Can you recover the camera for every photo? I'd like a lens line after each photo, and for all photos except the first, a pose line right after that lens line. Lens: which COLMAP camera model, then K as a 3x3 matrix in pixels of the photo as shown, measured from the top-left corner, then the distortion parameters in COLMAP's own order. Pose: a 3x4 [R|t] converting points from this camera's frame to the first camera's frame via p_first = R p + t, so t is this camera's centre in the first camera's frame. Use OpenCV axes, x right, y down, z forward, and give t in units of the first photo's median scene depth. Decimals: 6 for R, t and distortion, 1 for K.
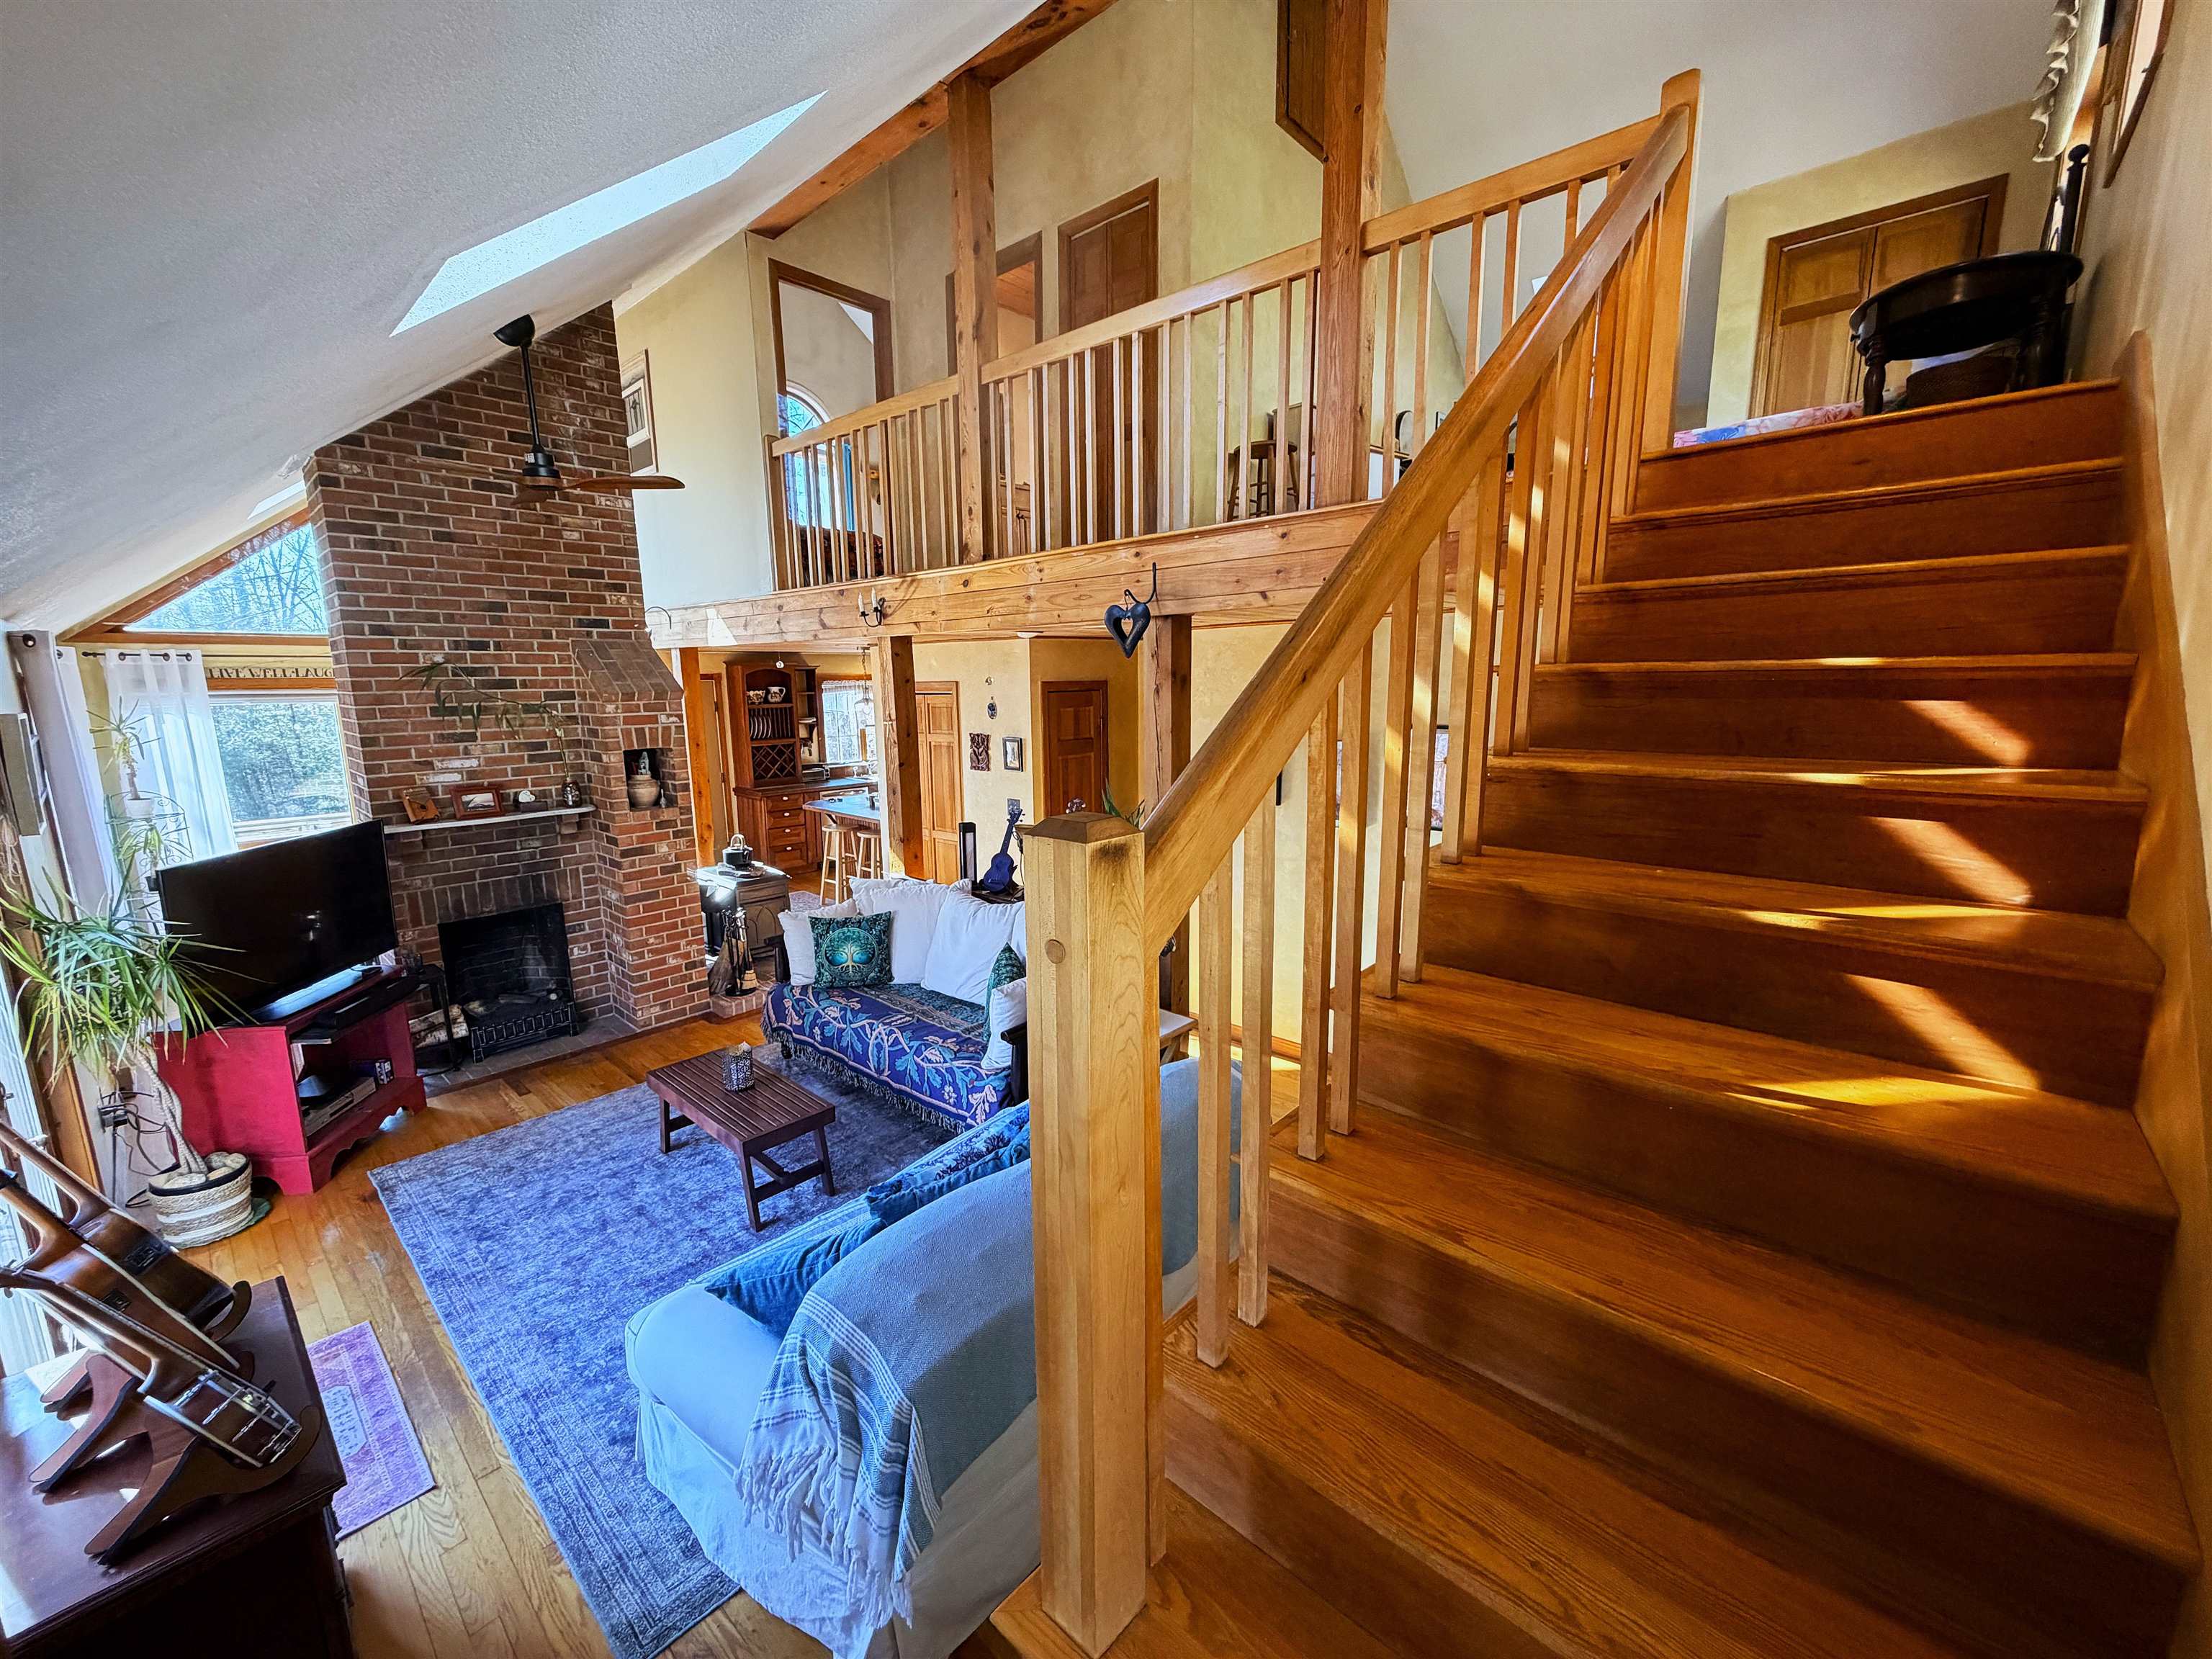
lens RADIAL K [[879.0, 0, 1099.5], [0, 879.0, 833.2], [0, 0, 1]] dist [-0.002440, 0.000097]
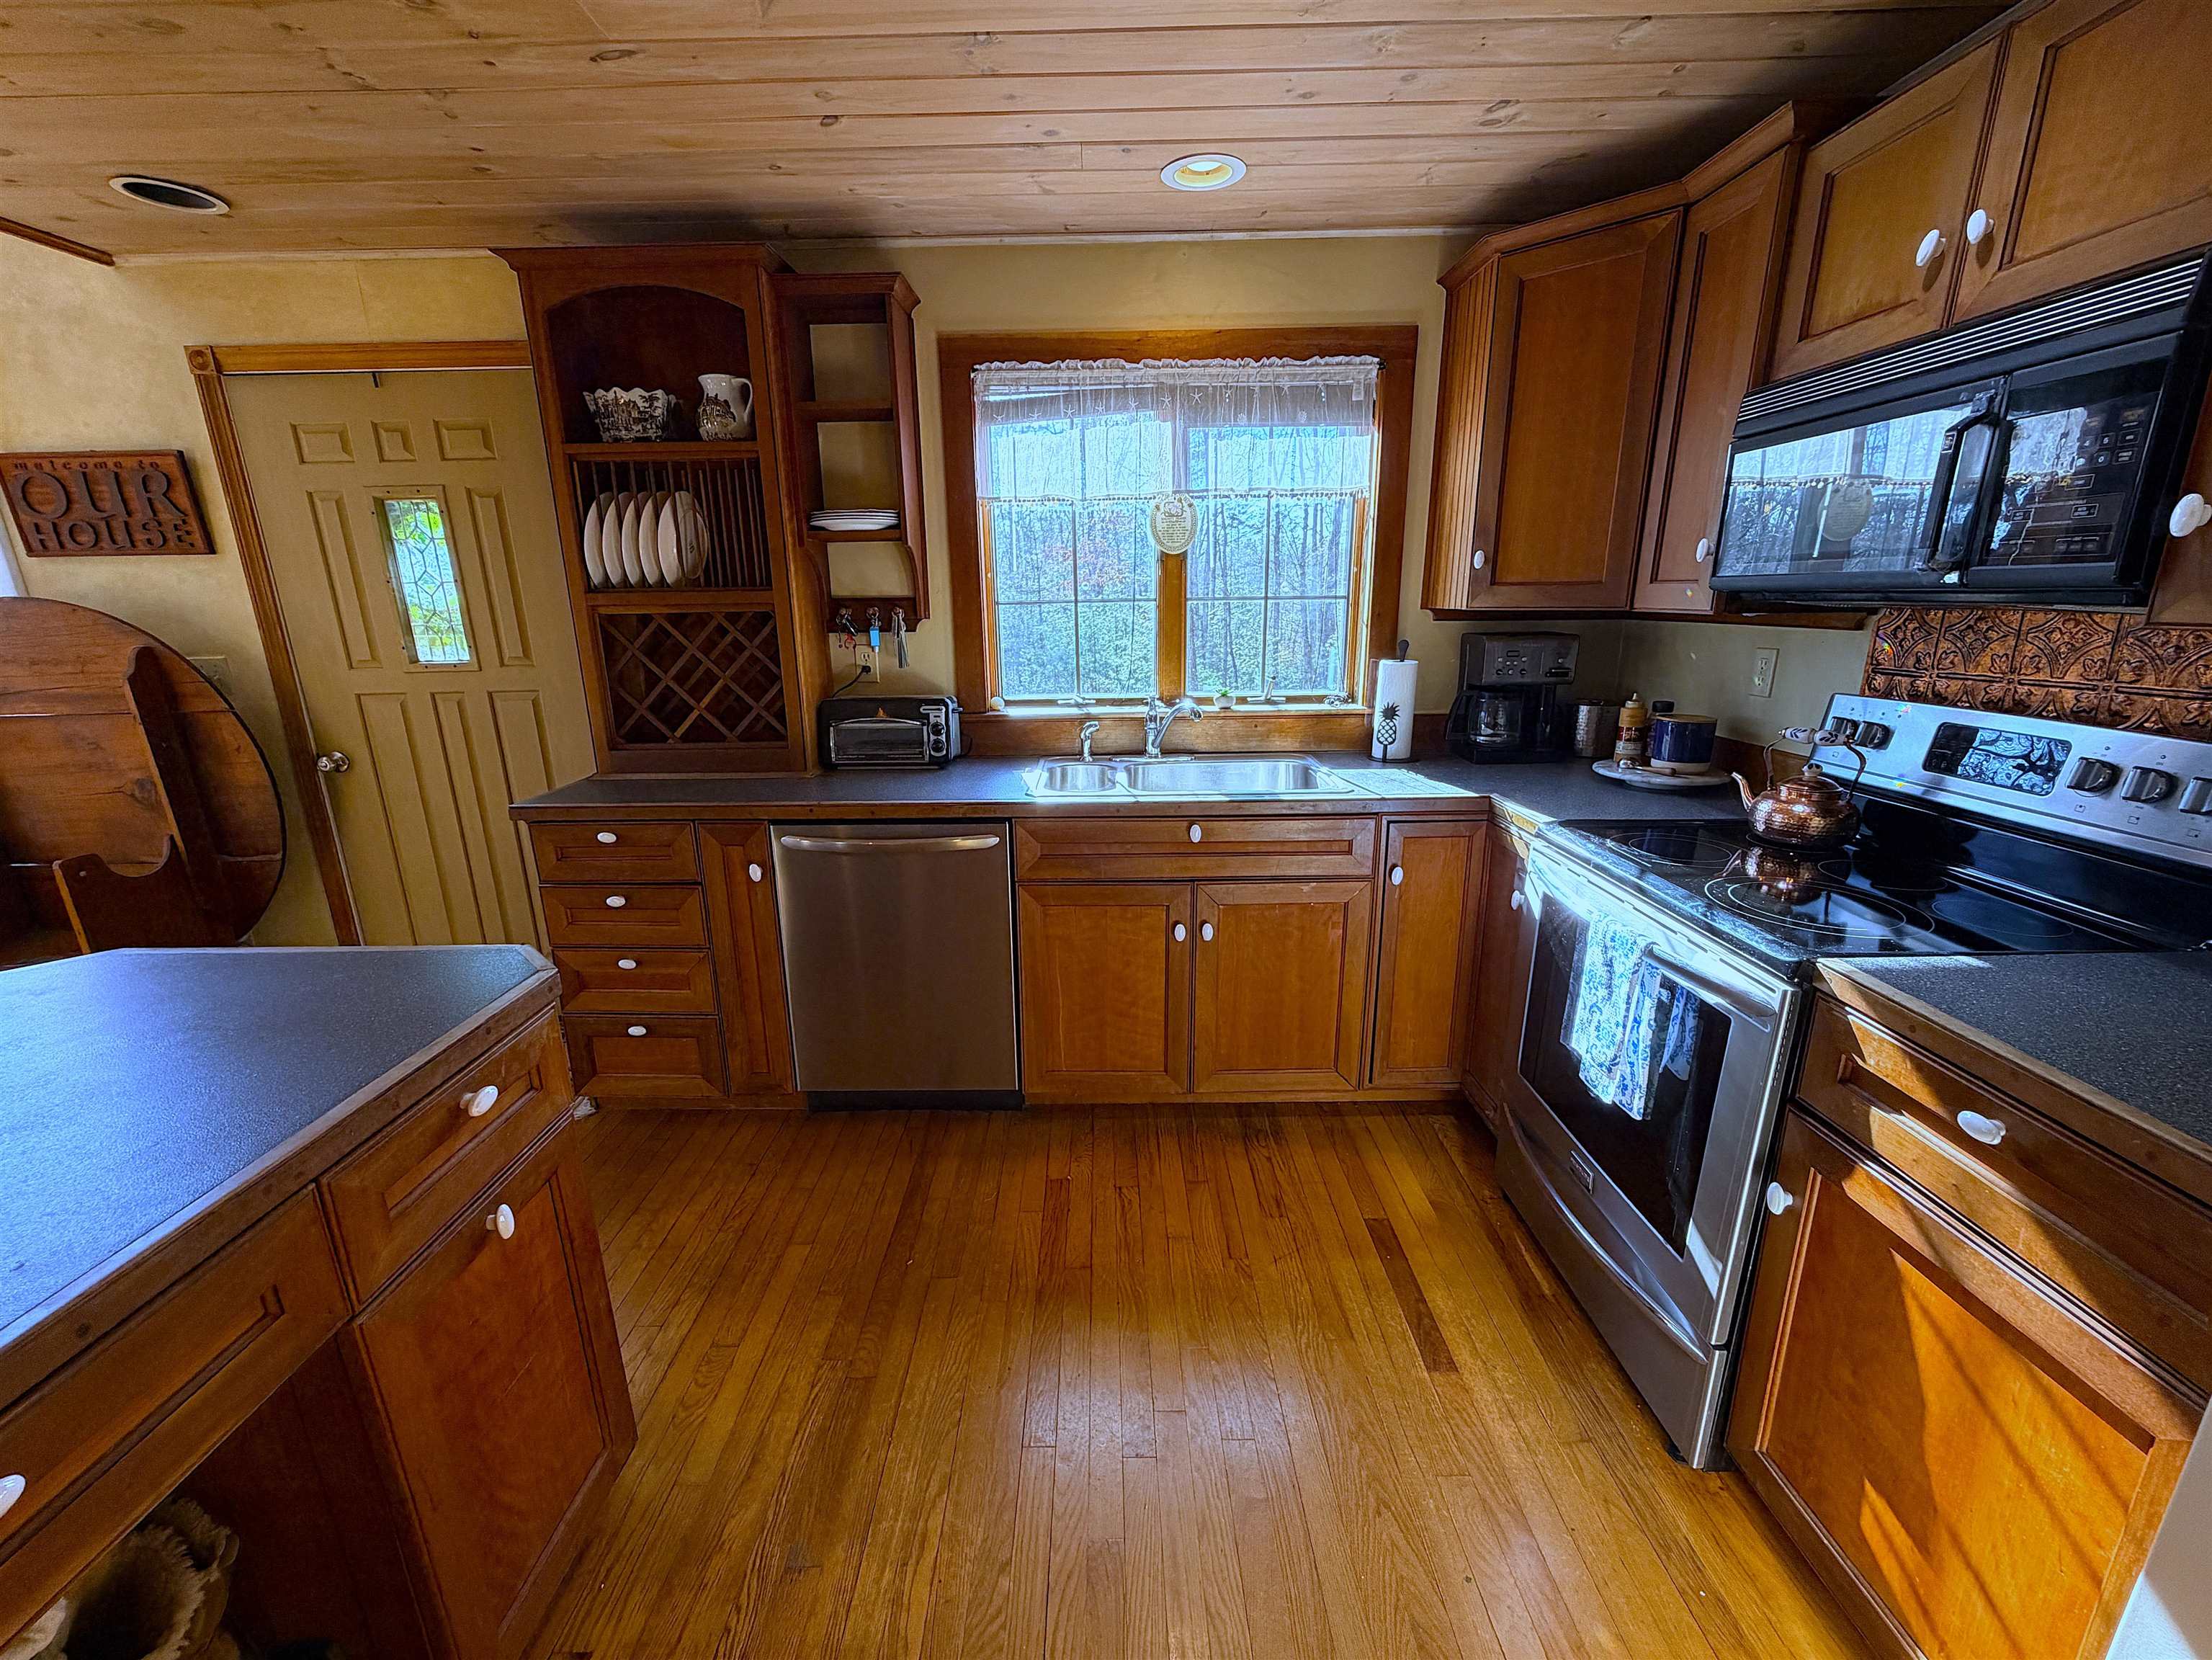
lens RADIAL K [[891.5, 0, 1099.4], [0, 891.5, 832.8], [0, 0, 1]] dist [-0.000706, -0.000077]
pose [[0.668186, 0.193535, -0.718382, -0.177001], [-0.125491, 0.981057, 0.147579, -0.175350], [0.733335, -0.008460, 0.679815, 1.753085]]
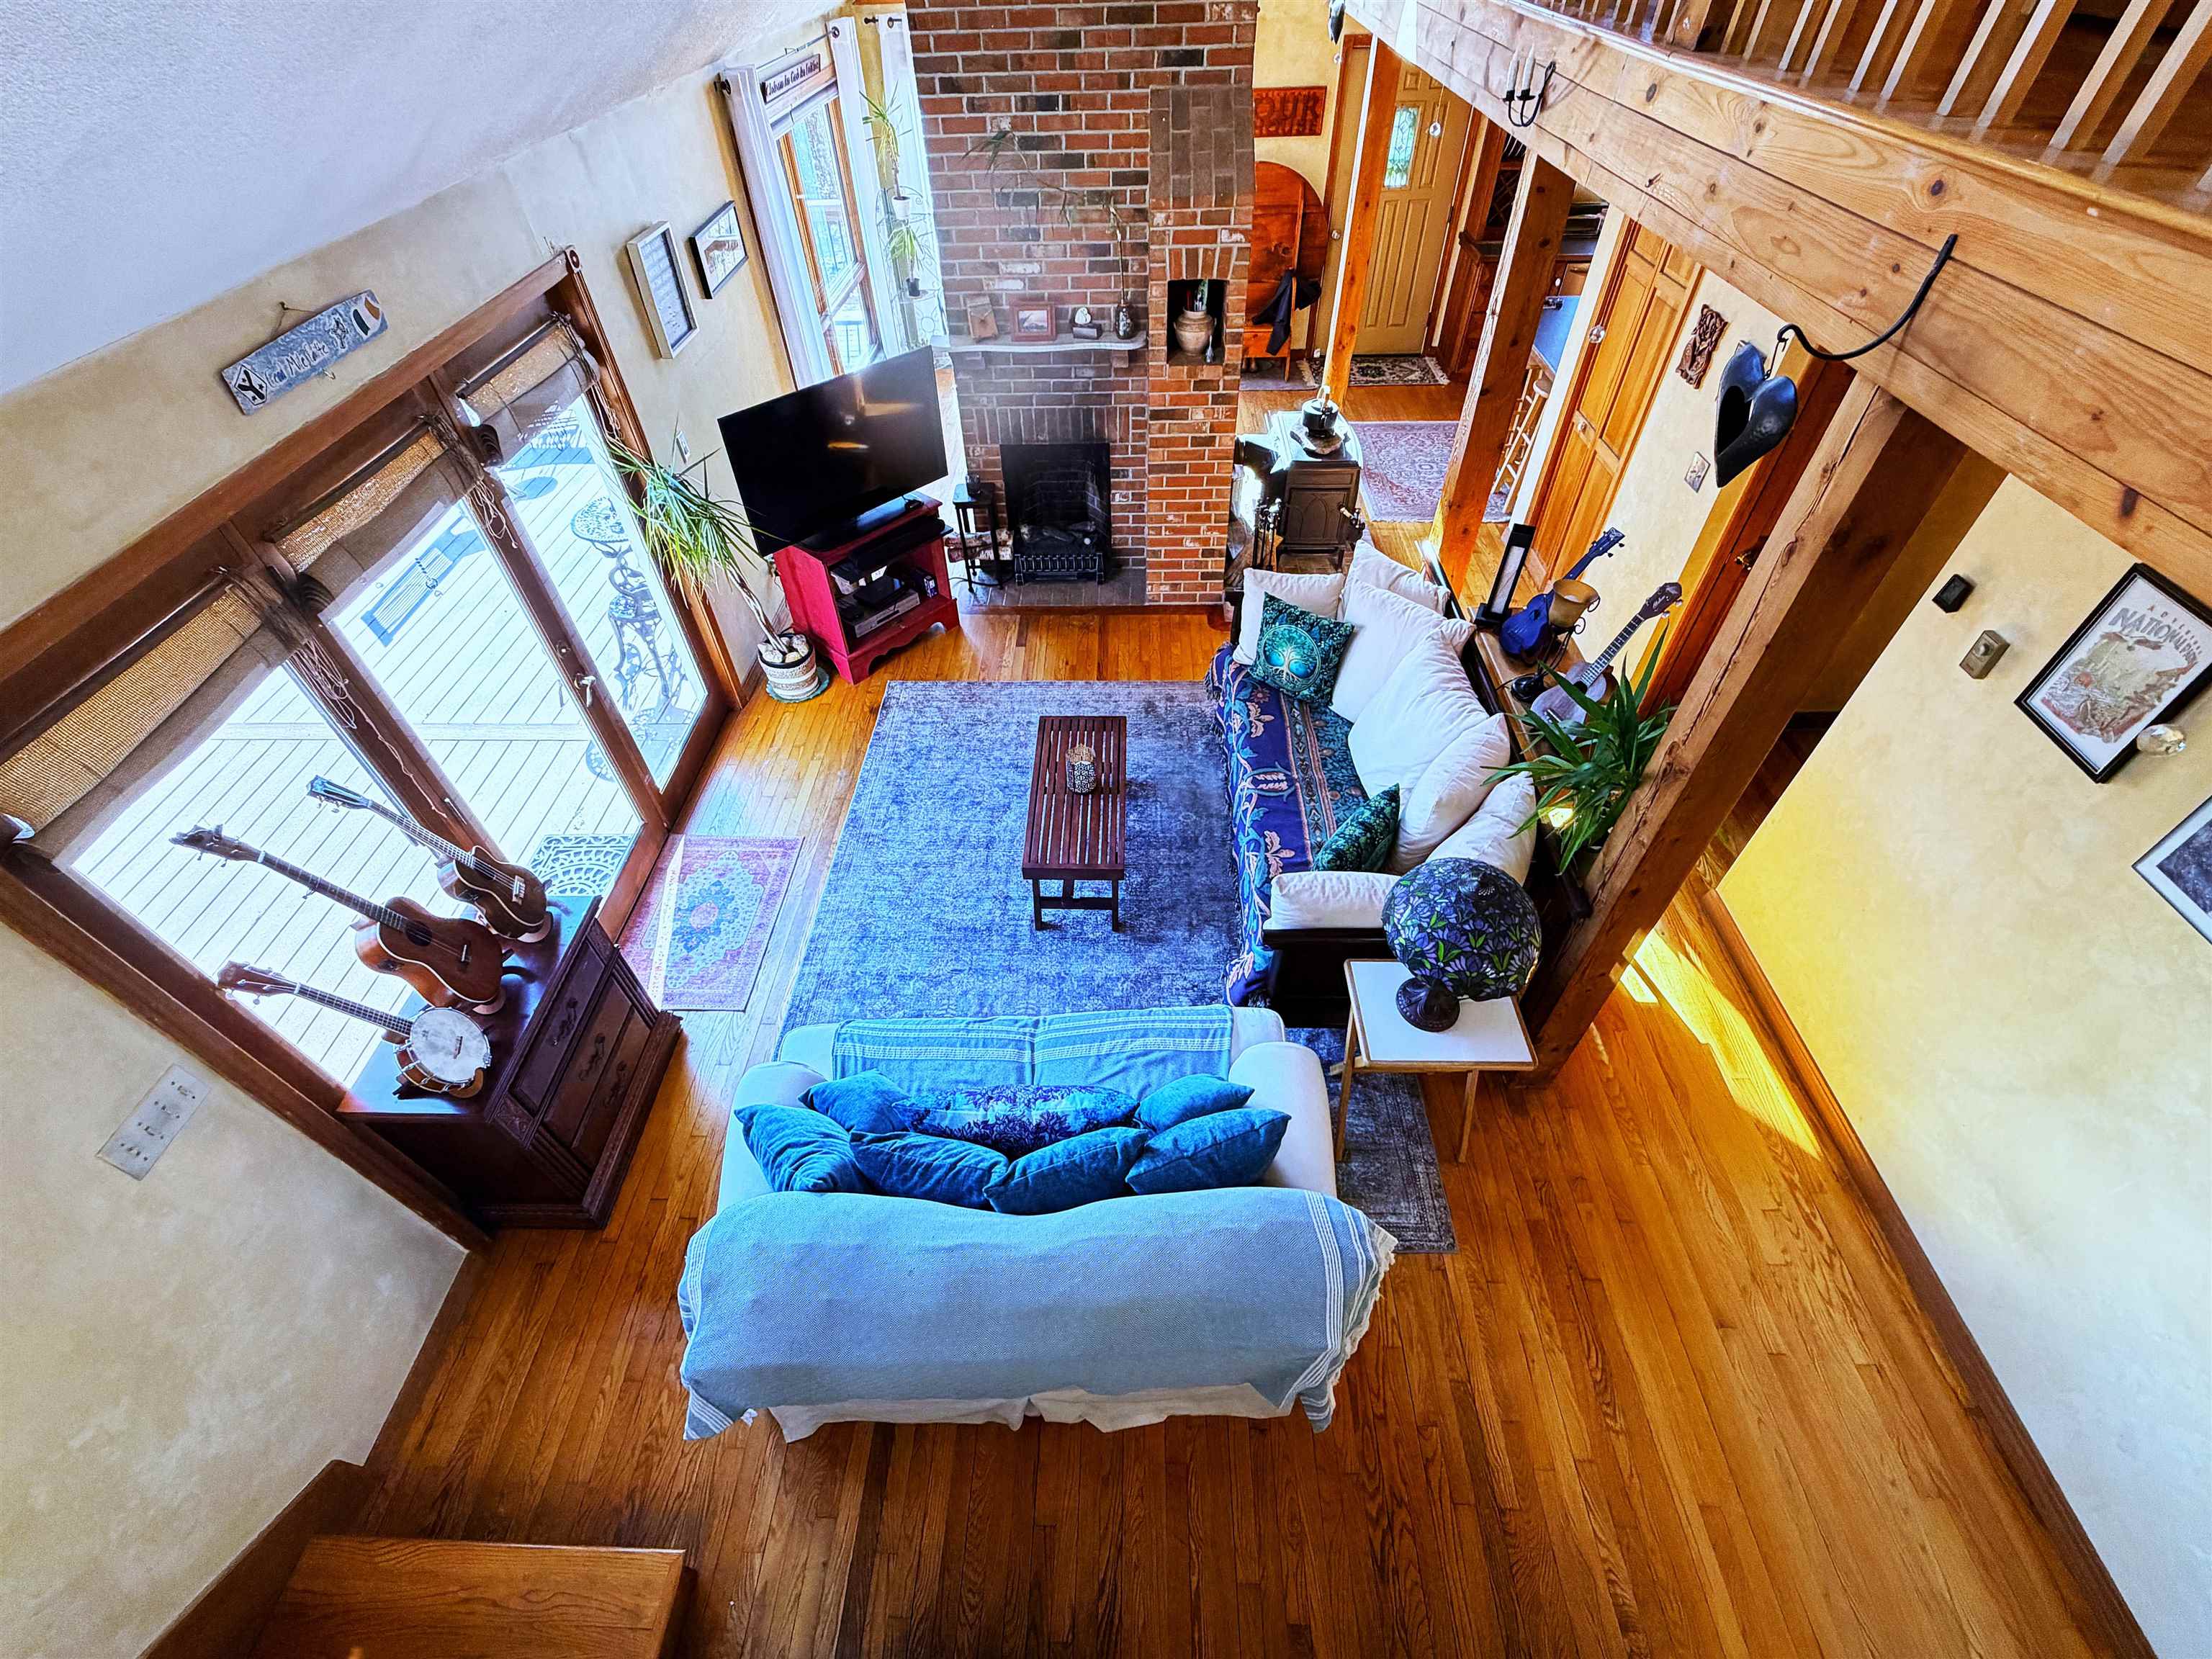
lens RADIAL K [[923.0, 0, 1098.9], [0, 923.0, 833.0], [0, 0, 1]] dist [-0.000640, -0.000166]
pose [[0.650186, 0.543994, -0.530405, 0.129457], [-0.115121, 0.760584, 0.638952, -0.245483], [0.751003, -0.354377, 0.557146, 0.324248]]
